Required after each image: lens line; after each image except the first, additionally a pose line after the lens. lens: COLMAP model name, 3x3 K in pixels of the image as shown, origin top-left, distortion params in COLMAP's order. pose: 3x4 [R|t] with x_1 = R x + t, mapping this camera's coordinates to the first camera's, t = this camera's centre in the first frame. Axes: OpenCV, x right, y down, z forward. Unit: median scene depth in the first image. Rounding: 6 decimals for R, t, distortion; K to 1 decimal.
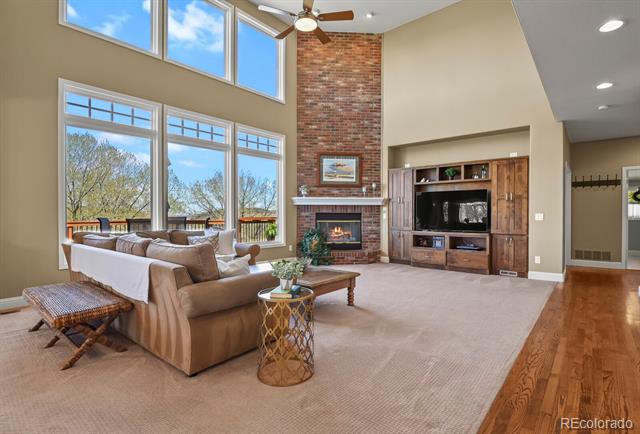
lens RADIAL K [[325.8, 0, 332.2], [0, 325.8, 214.6], [0, 0, 1]] dist [0.016328, 0.001291]
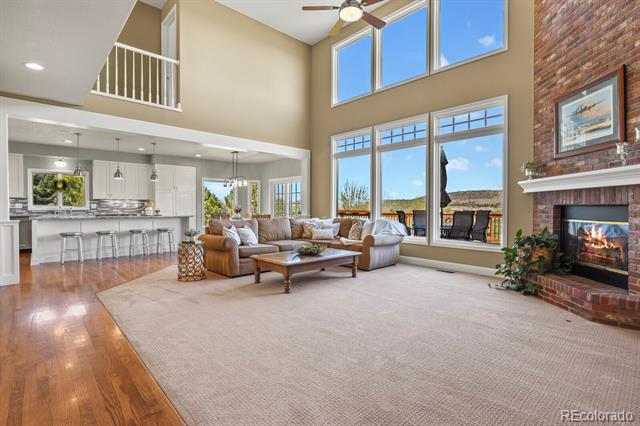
lens RADIAL K [[310.7, 0, 320.4], [0, 310.7, 207.1], [0, 0, 1]] dist [-0.003470, -0.001425]
pose [[-0.140562, 0.000256, -0.990072, 0.575338], [-0.003663, 0.999993, 0.000779, -0.000679], [0.990065, 0.003736, -0.140560, 0.703025]]
